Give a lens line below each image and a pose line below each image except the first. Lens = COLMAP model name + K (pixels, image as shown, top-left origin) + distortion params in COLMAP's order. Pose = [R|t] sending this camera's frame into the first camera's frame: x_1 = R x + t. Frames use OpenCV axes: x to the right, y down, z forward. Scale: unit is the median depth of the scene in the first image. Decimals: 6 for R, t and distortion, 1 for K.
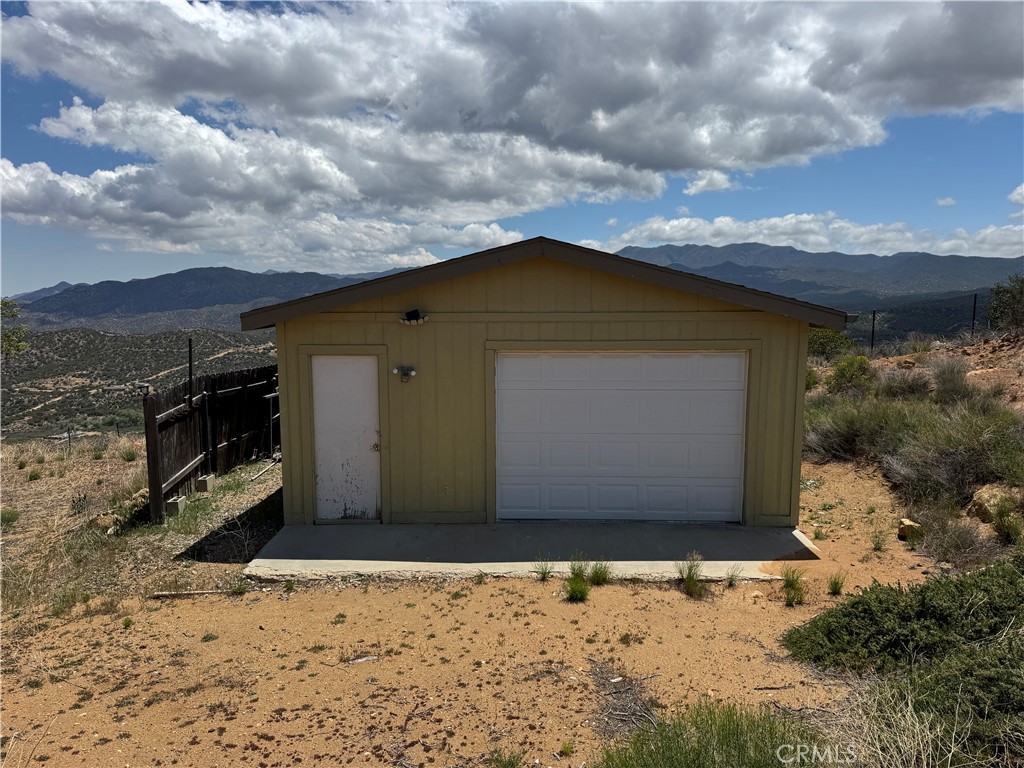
lens RADIAL K [[728.9, 0, 519.8], [0, 728.9, 381.4], [0, 0, 1]] dist [0.013242, -0.018822]
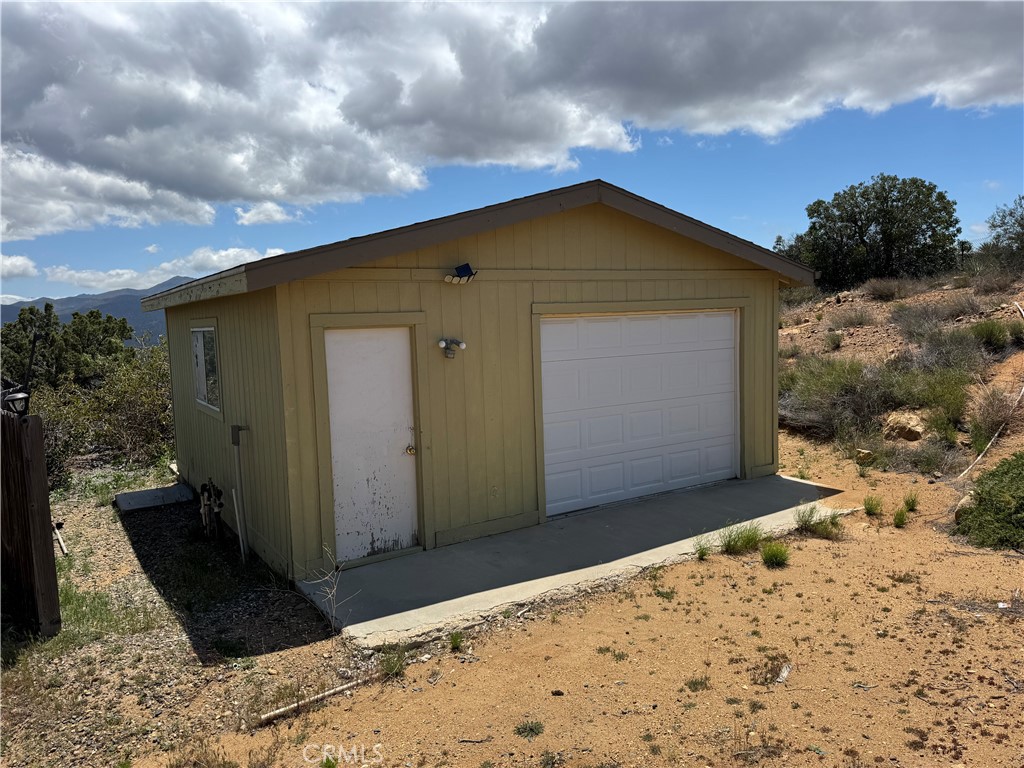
lens RADIAL K [[728.9, 0, 509.4], [0, 728.9, 387.3], [0, 0, 1]] dist [0.013242, -0.018822]
pose [[0.834377, -0.081535, 0.545131, -0.530212], [0.100076, 0.994970, -0.004359, 0.040705], [-0.542033, 0.058191, 0.838340, 0.321629]]
